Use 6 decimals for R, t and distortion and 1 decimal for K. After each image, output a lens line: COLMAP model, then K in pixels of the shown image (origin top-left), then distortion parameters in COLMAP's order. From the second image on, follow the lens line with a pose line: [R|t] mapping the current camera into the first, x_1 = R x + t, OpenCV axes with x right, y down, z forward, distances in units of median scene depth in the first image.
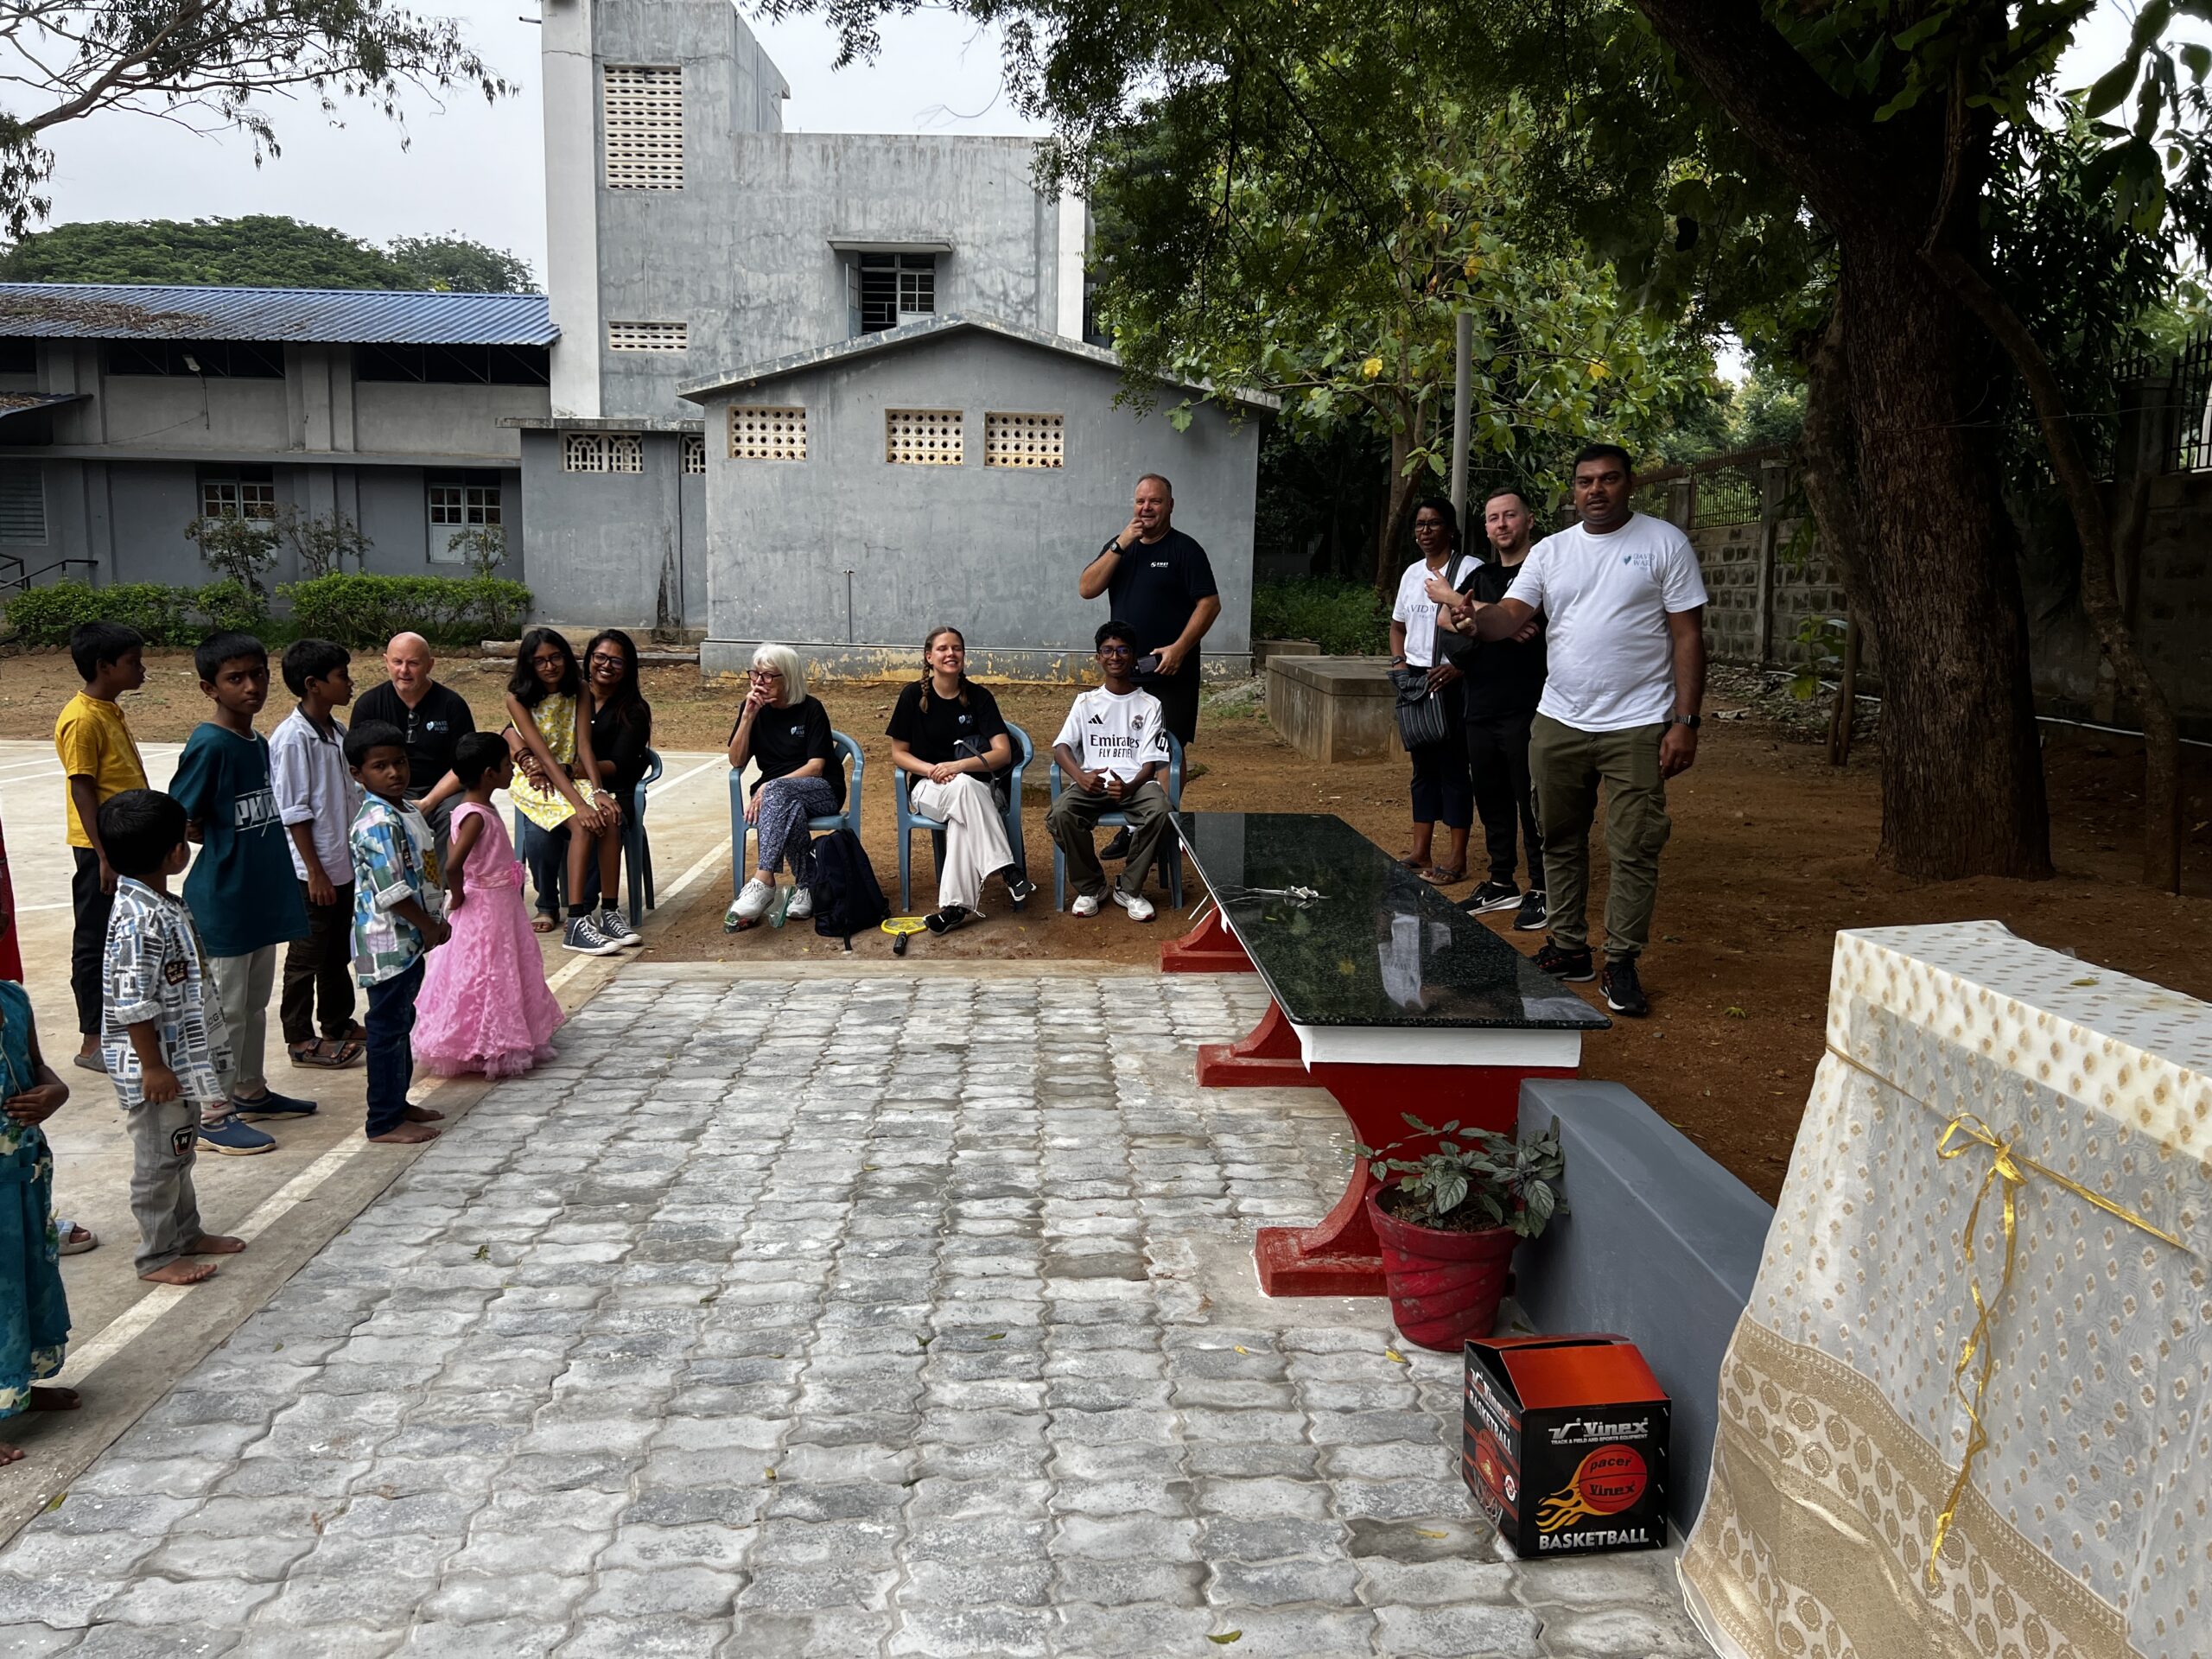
lens RADIAL K [[1633.1, 0, 1095.0], [0, 1633.1, 833.3], [0, 0, 1]] dist [0.054479, -0.079906]
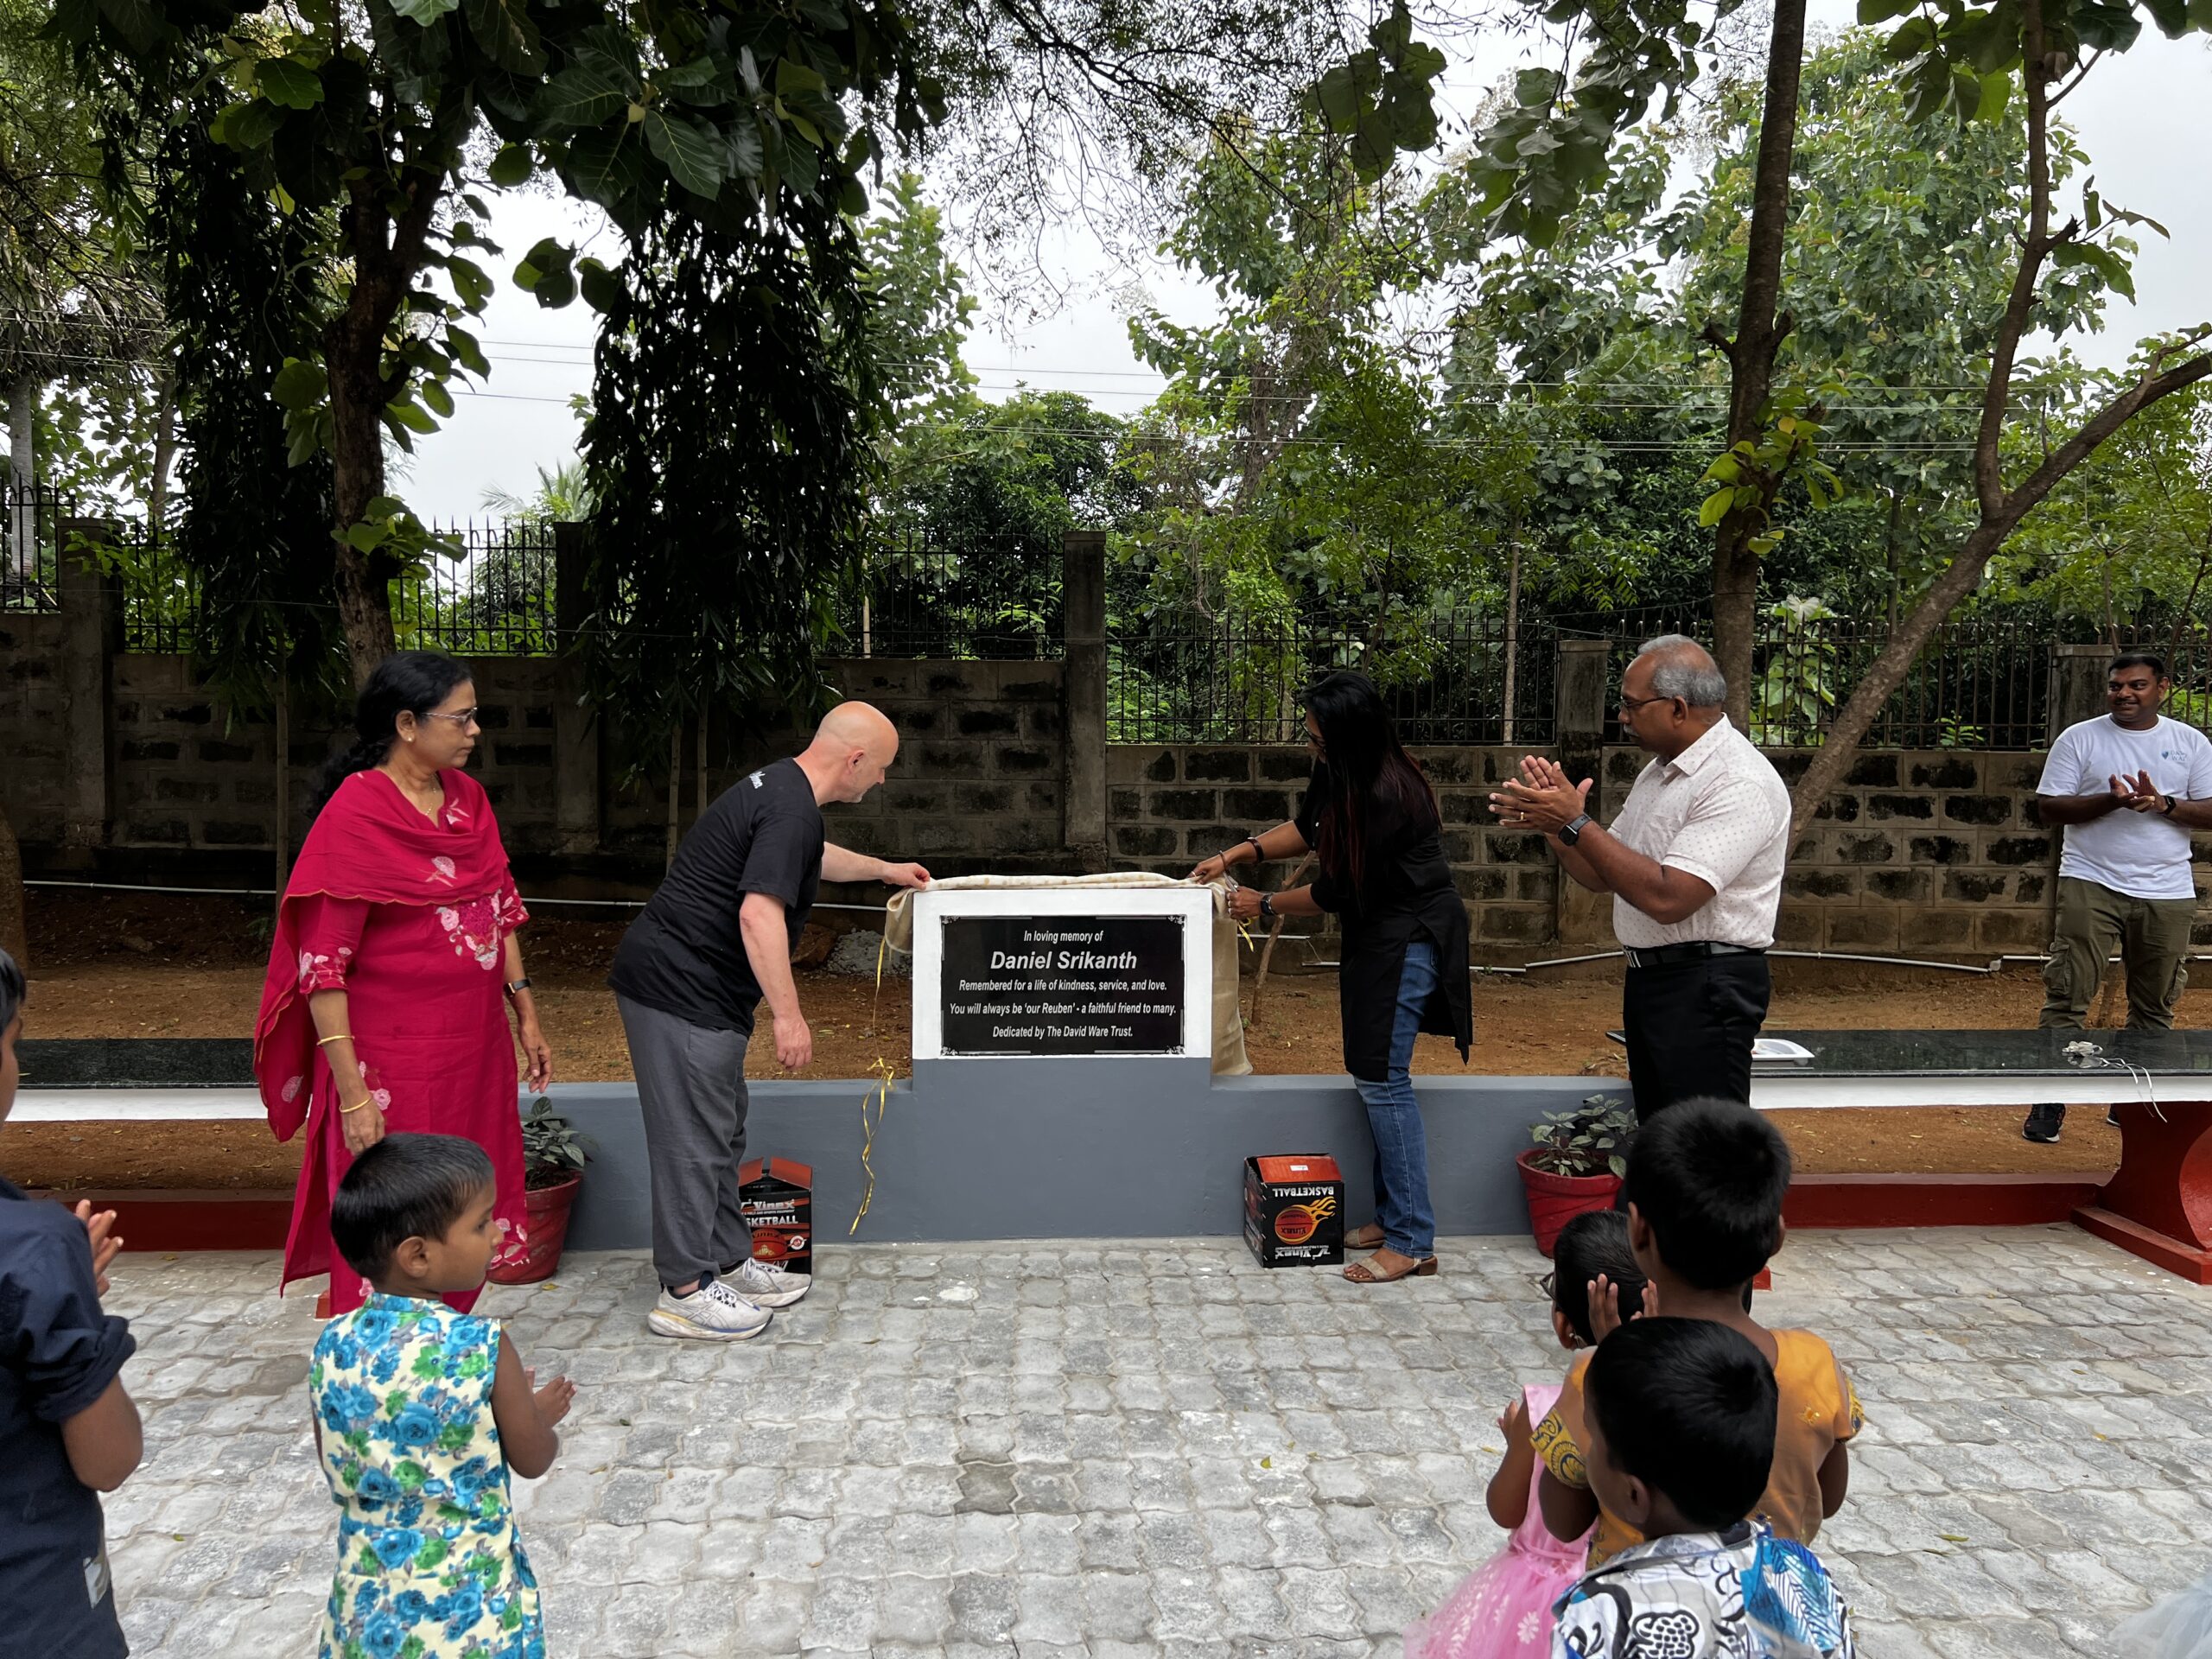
lens RADIAL K [[1656.2, 0, 1120.0], [0, 1656.2, 824.2], [0, 0, 1]] dist [0.067794, -0.078159]
pose [[-0.027717, -0.053803, 0.998167, -0.964234], [0.137237, 0.988890, 0.057113, -0.064138], [-0.990150, 0.138568, -0.020025, 0.400147]]
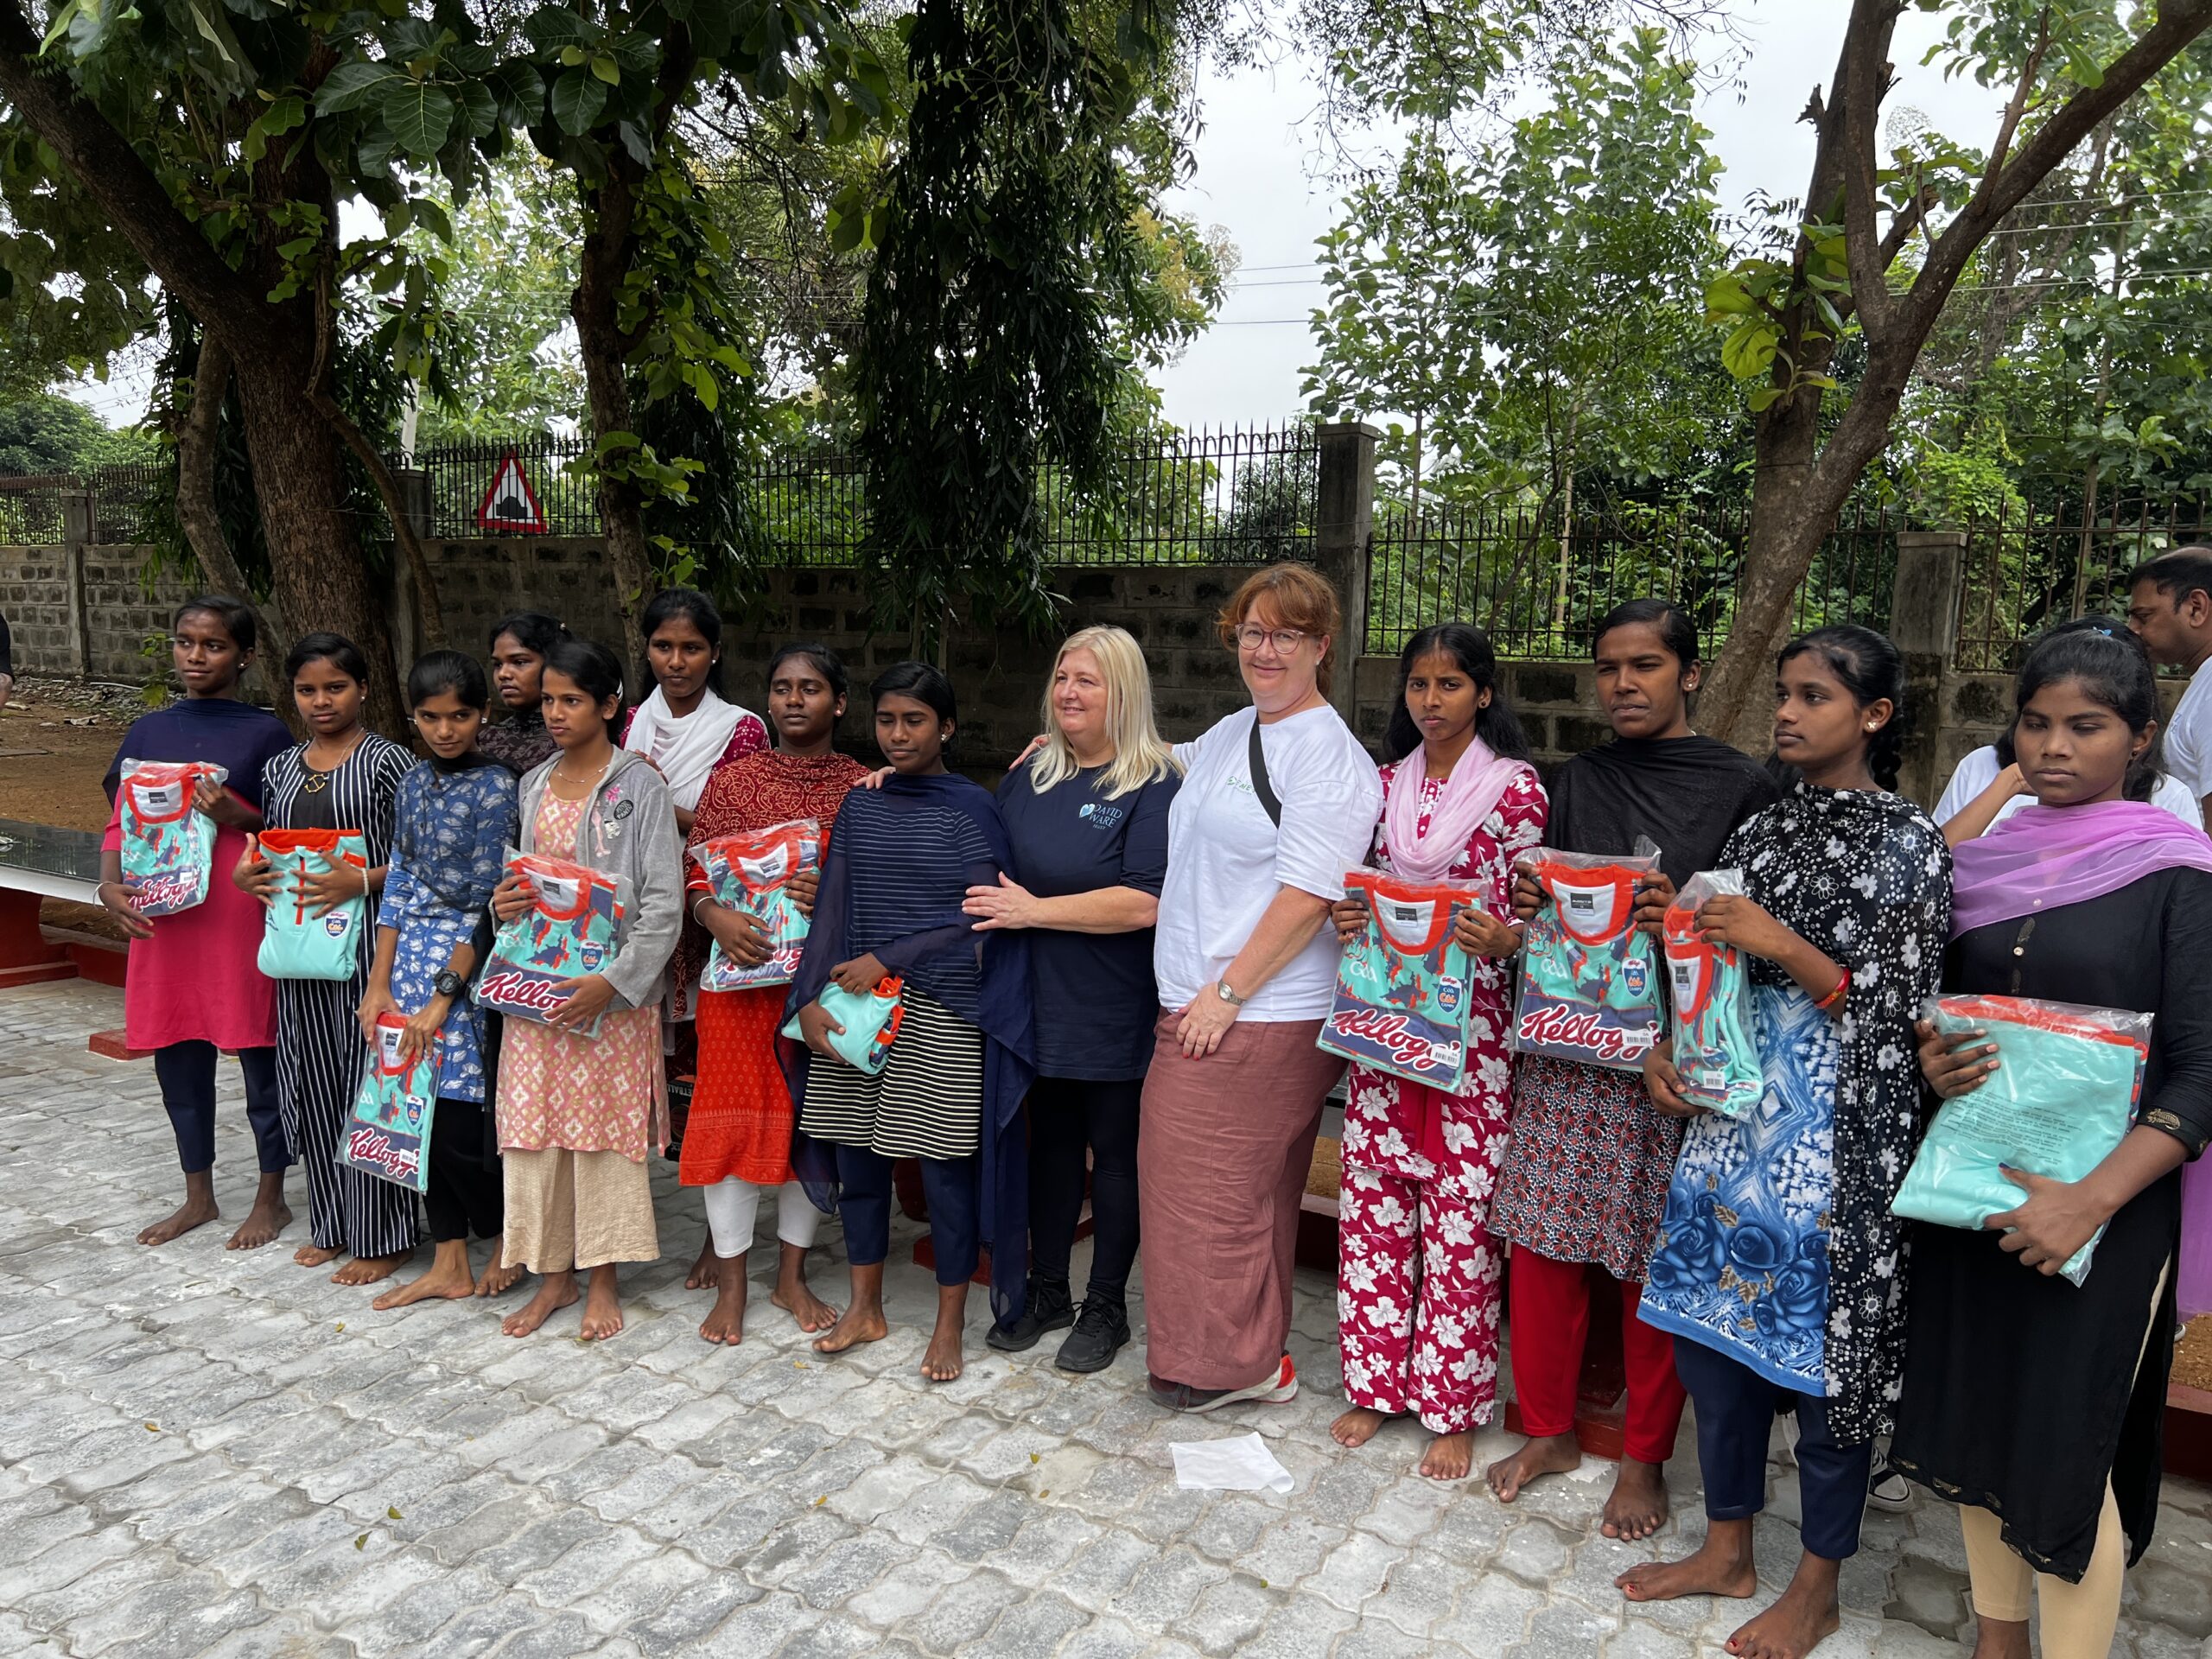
lens RADIAL K [[1633.1, 0, 1095.0], [0, 1633.1, 833.3], [0, 0, 1]] dist [0.054479, -0.079906]
pose [[0.542973, -0.093098, 0.834574, -0.615836], [0.099571, 0.993962, 0.046097, 0.066919], [-0.833826, 0.058070, 0.548964, -0.603670]]
